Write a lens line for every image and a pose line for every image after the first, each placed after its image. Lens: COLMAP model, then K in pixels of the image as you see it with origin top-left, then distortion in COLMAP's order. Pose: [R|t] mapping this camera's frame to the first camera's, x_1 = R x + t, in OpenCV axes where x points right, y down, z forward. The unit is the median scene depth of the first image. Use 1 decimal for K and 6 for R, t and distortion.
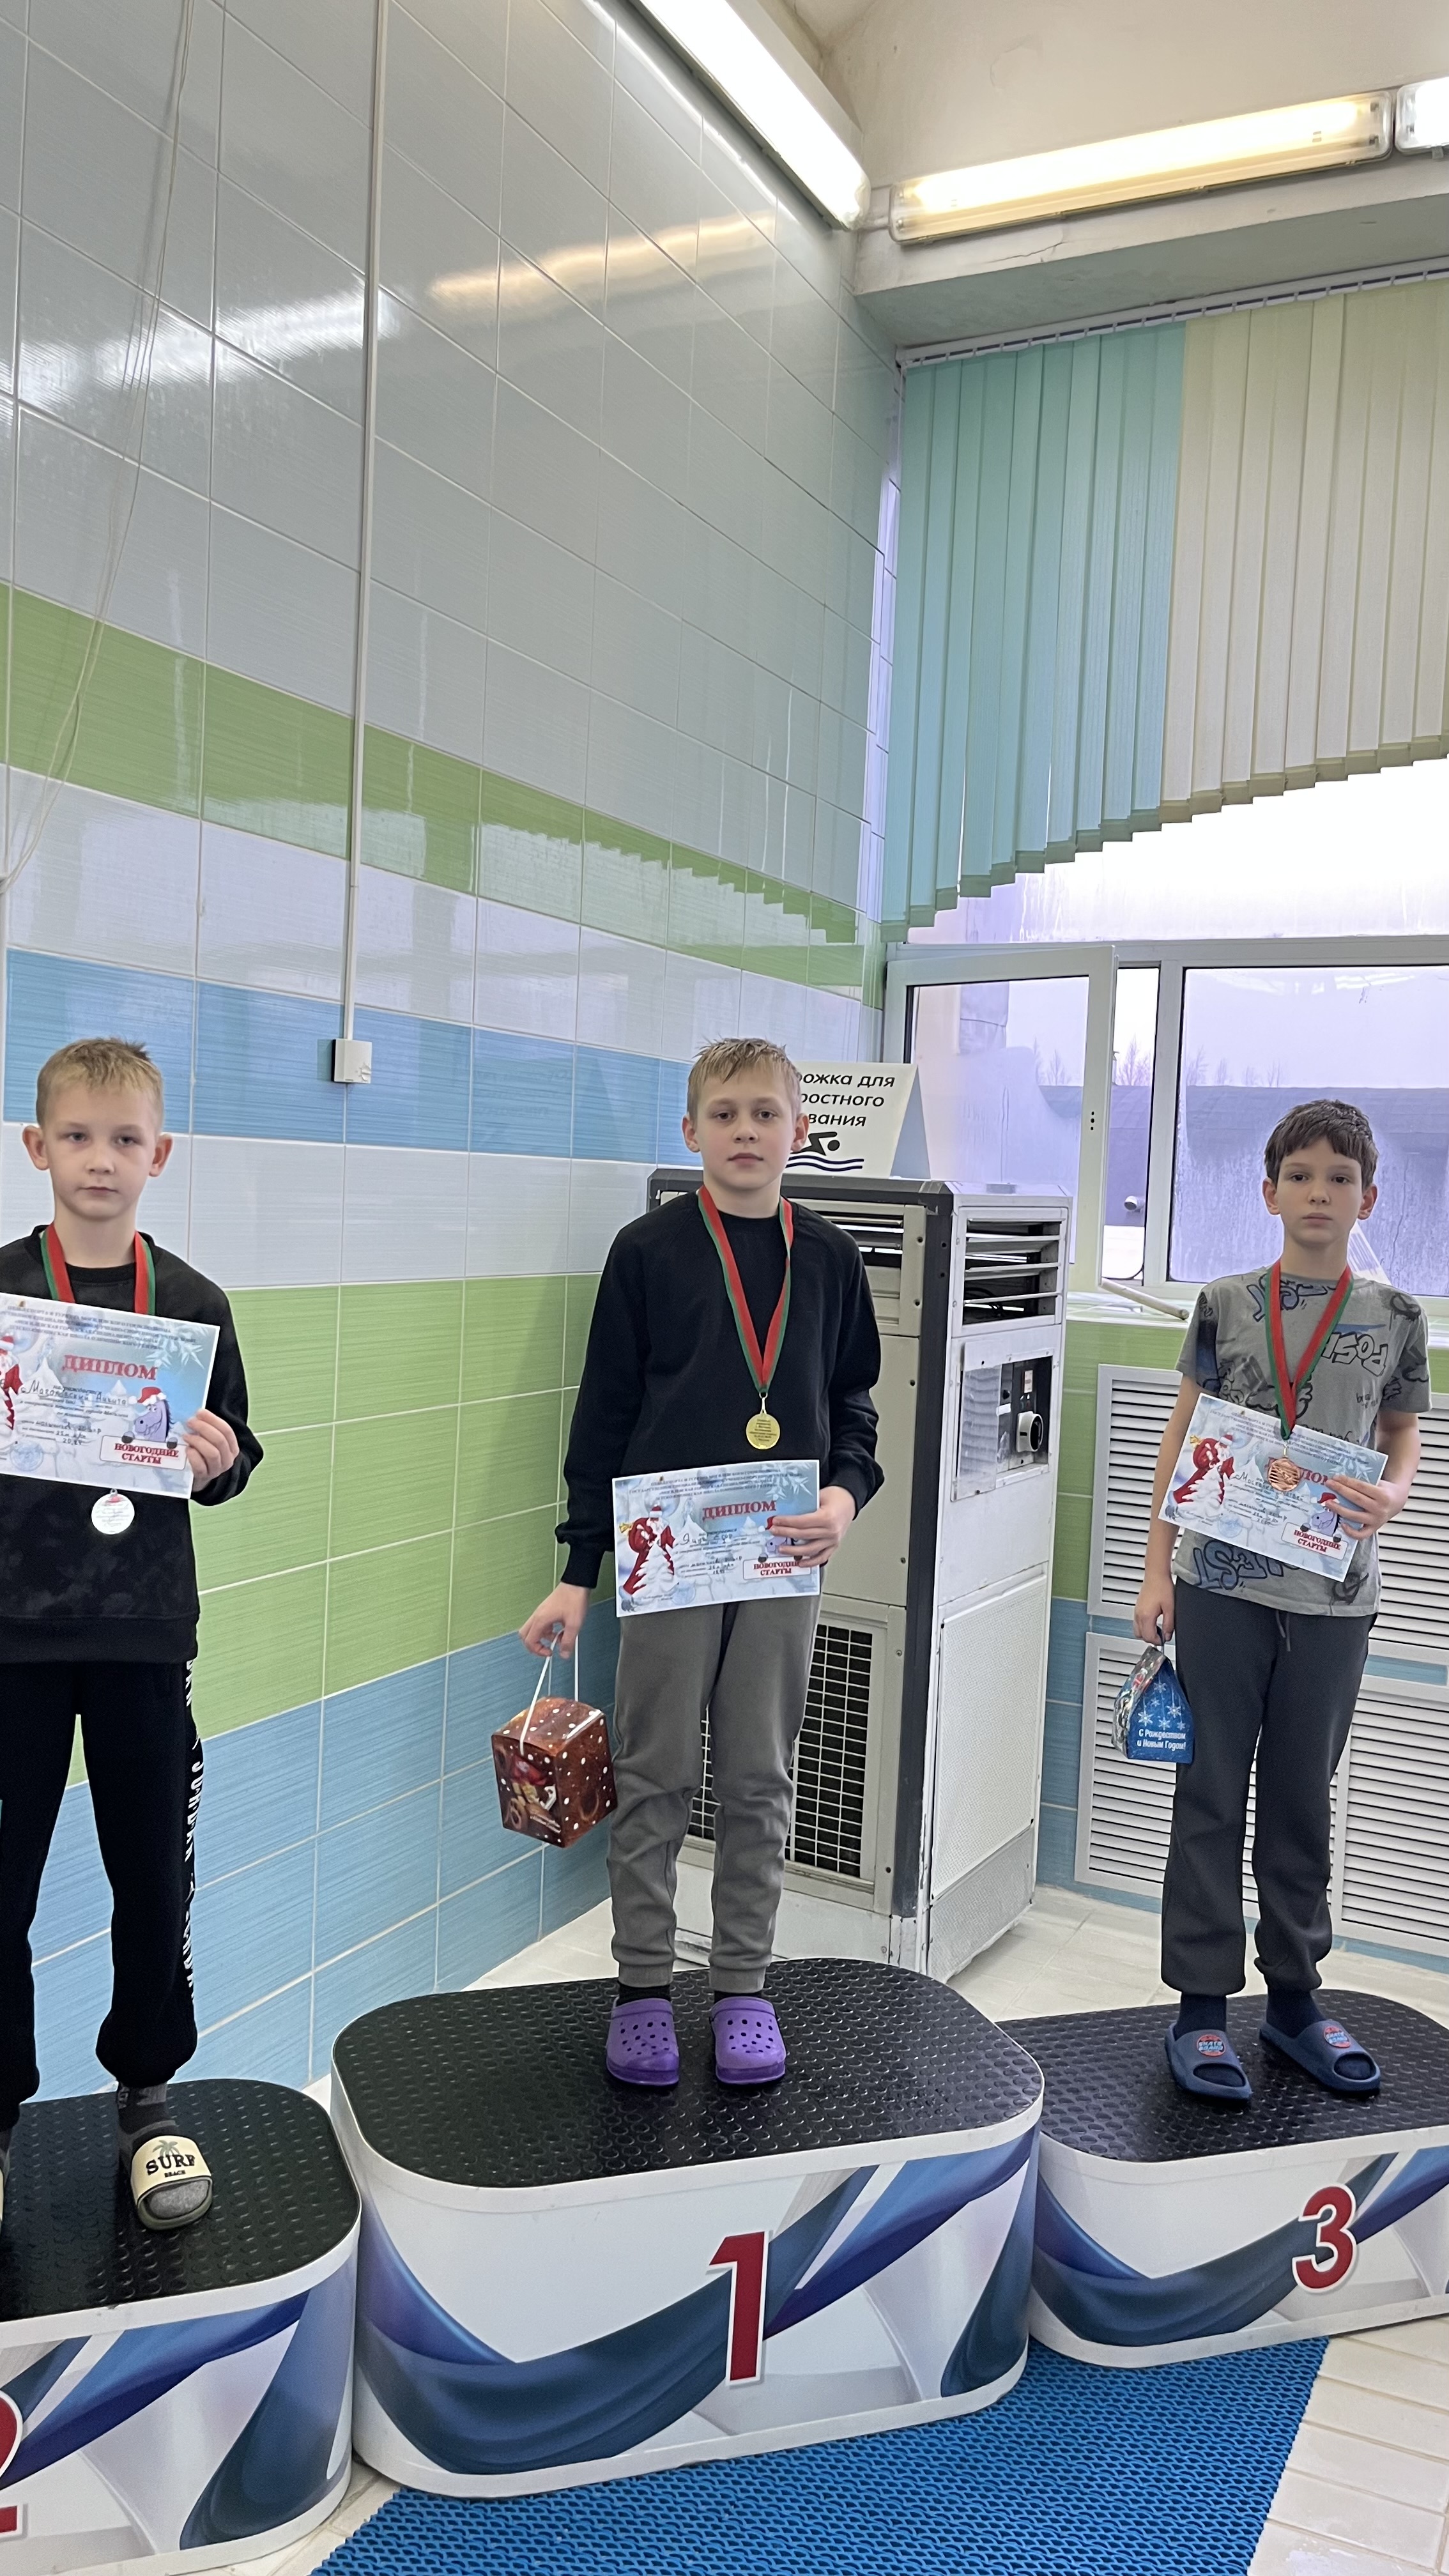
lens RADIAL K [[1955.8, 0, 718.9], [0, 1955.8, 1247.7], [0, 0, 1]] dist [0.077833, -0.084080]
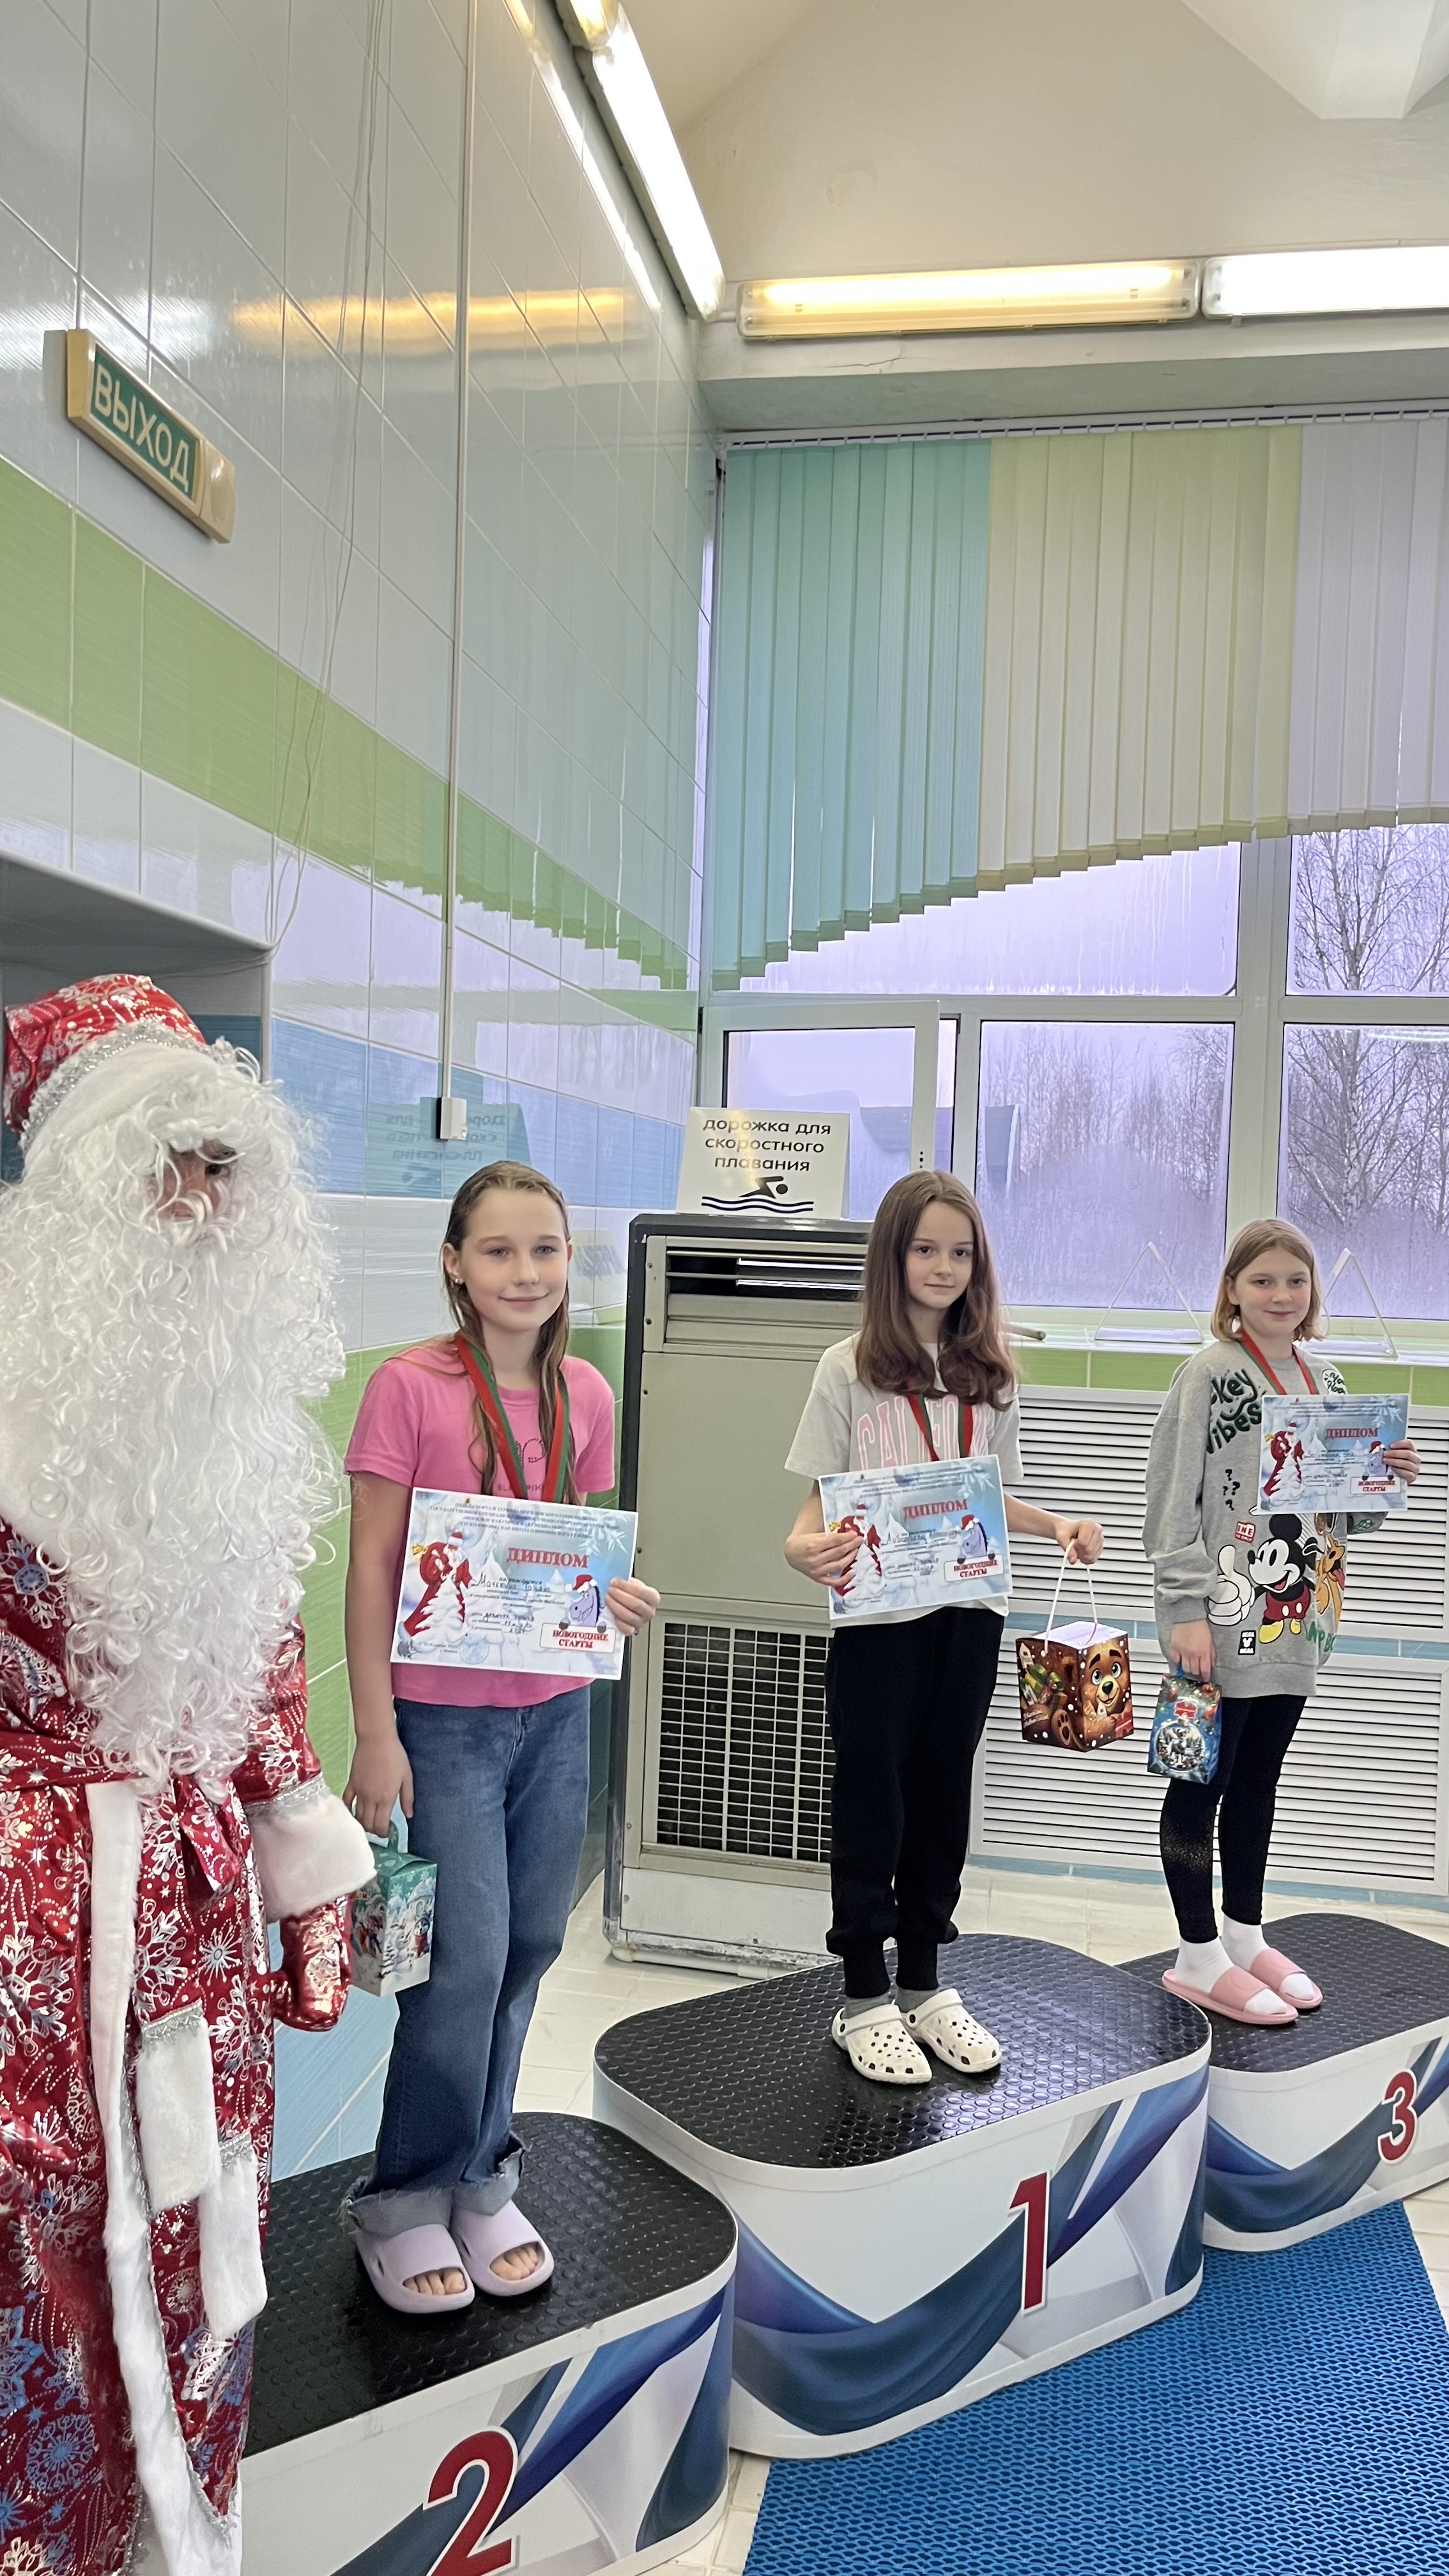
lens RADIAL K [[1955.8, 0, 716.3], [0, 1955.8, 1262.7], [0, 0, 1]] dist [0.077833, -0.084080]
pose [[0.958733, -0.021070, 0.283526, -0.261834], [0.021608, 0.999766, 0.001228, -0.013174], [-0.283485, 0.004949, 0.958964, -0.013813]]
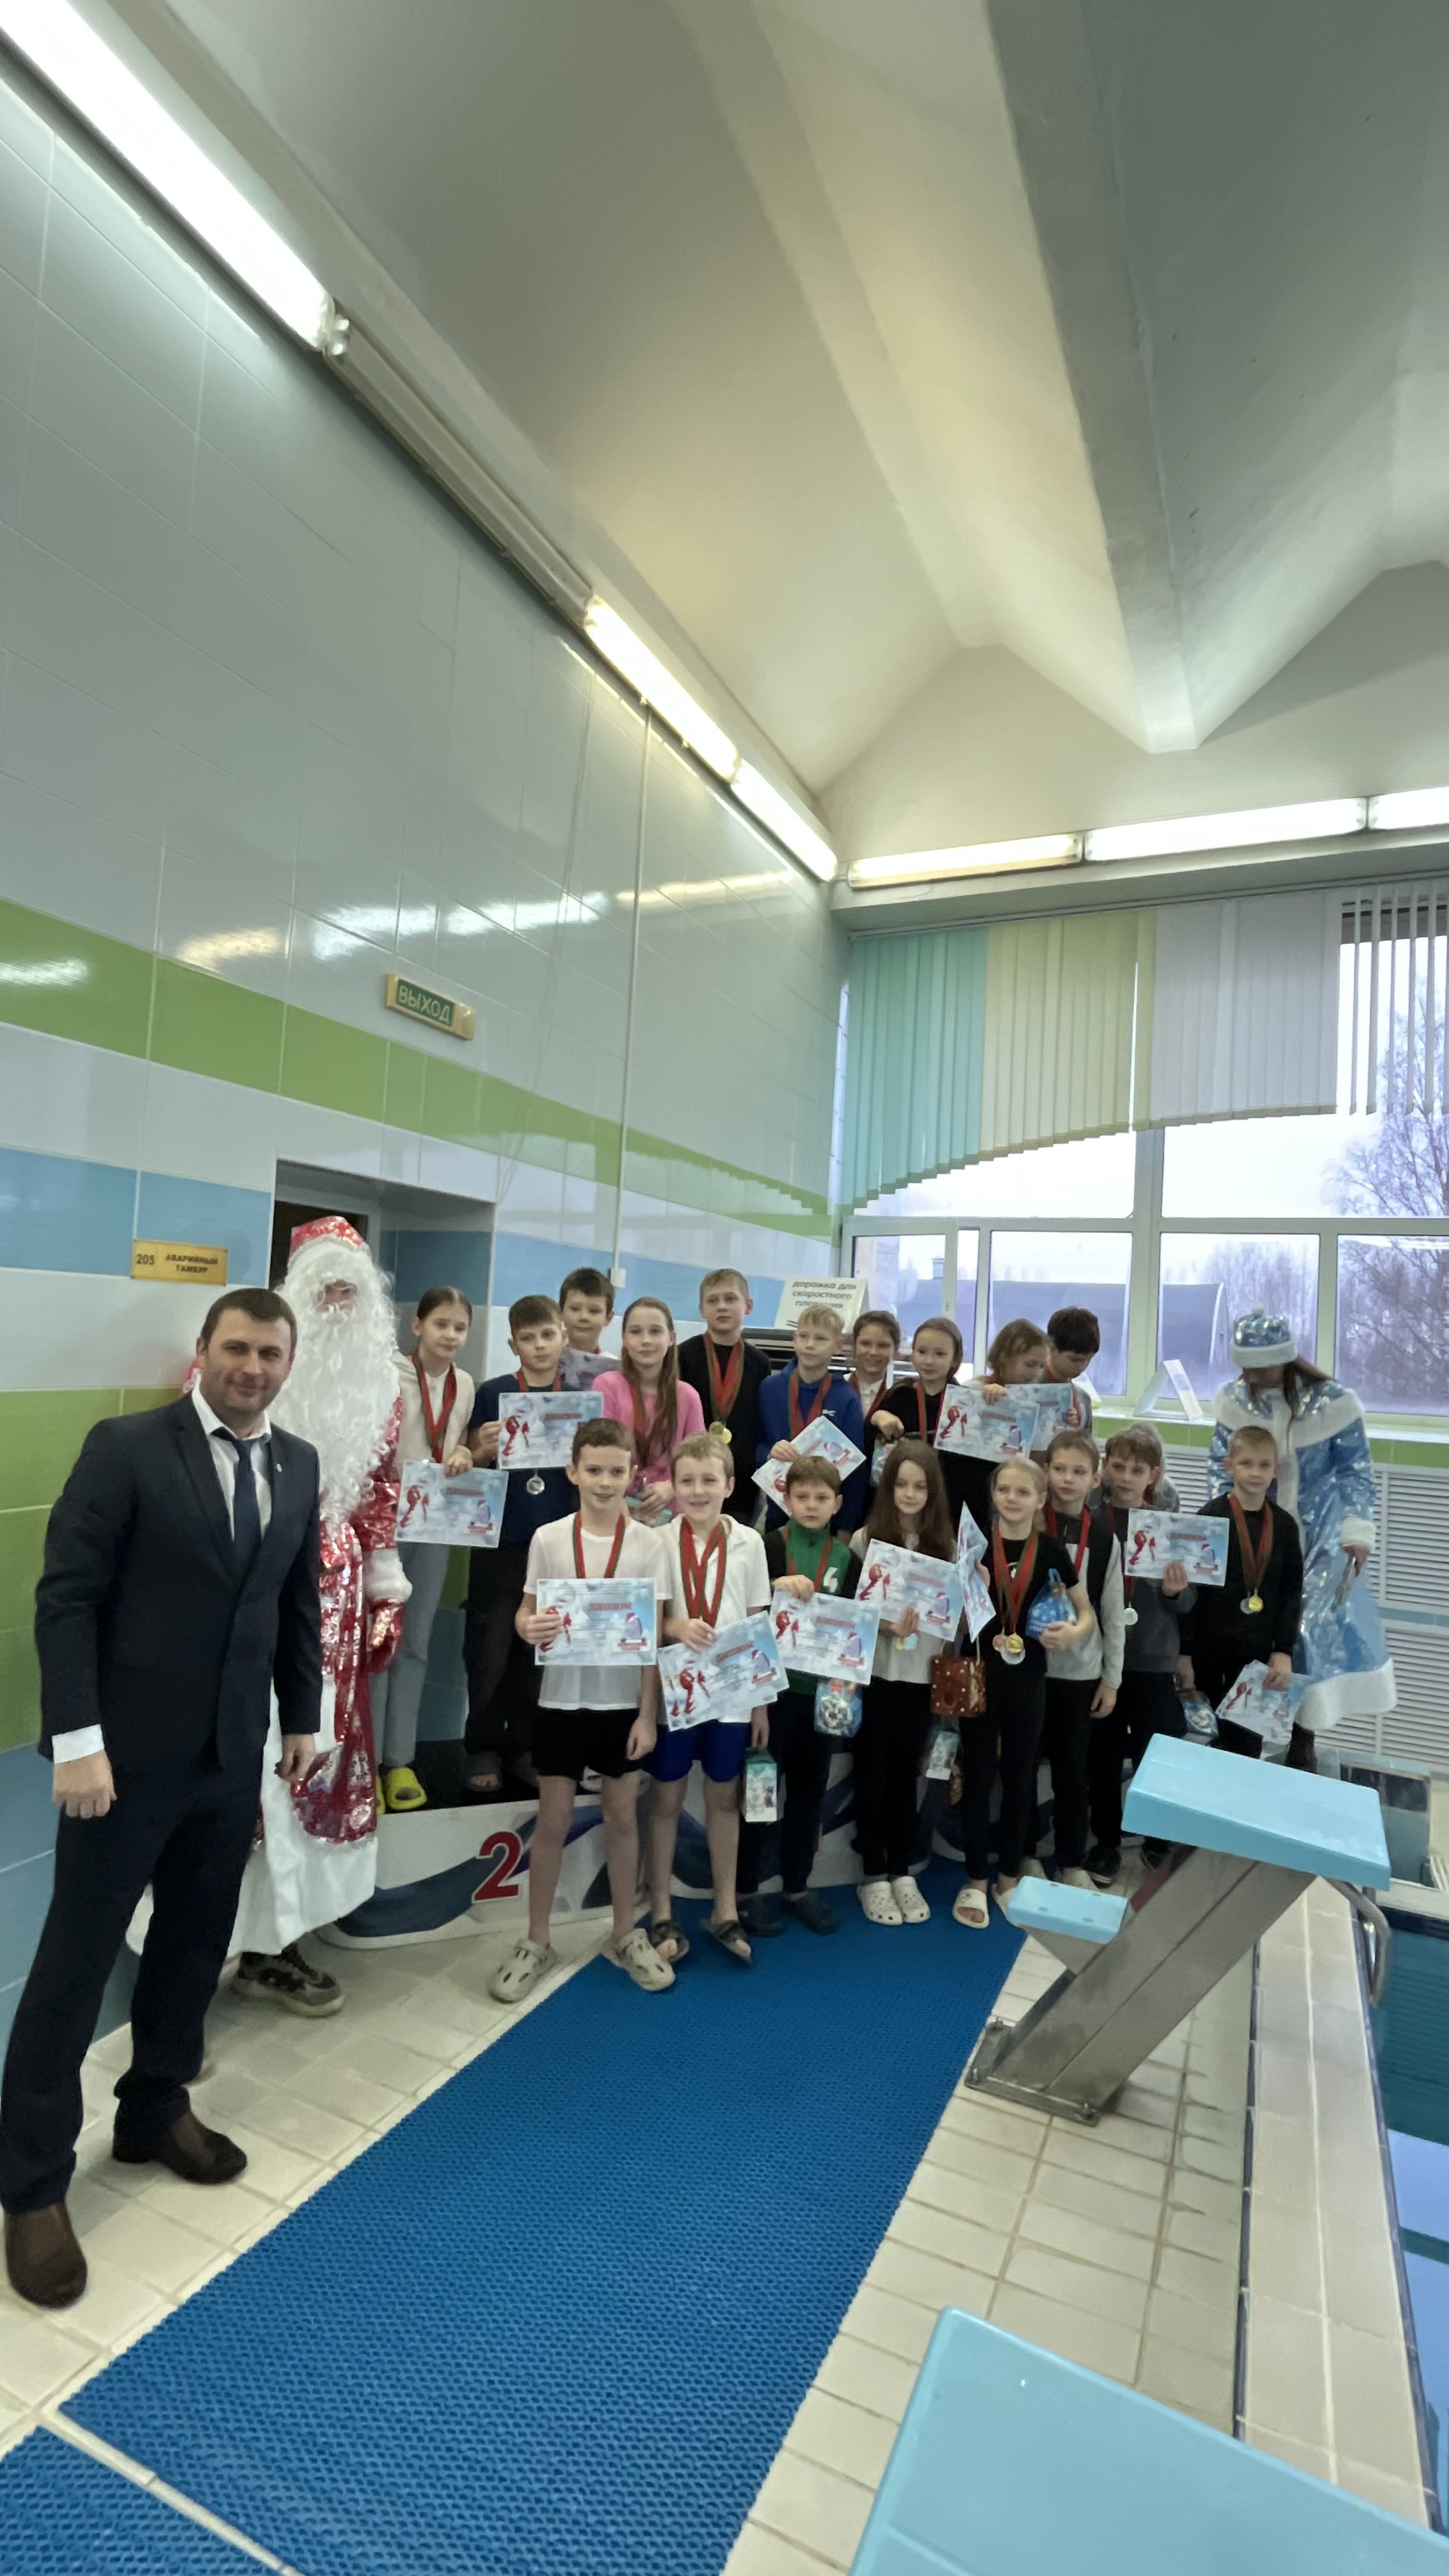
lens RADIAL K [[1197.1, 0, 720.0], [0, 1197.1, 1277.9], [0, 0, 1]] dist [0.004352, -0.001488]
pose [[0.999826, 0.010398, 0.015456, -0.070199], [-0.009119, 0.996702, -0.080636, 0.008617], [-0.016244, 0.080482, 0.996624, -0.251799]]
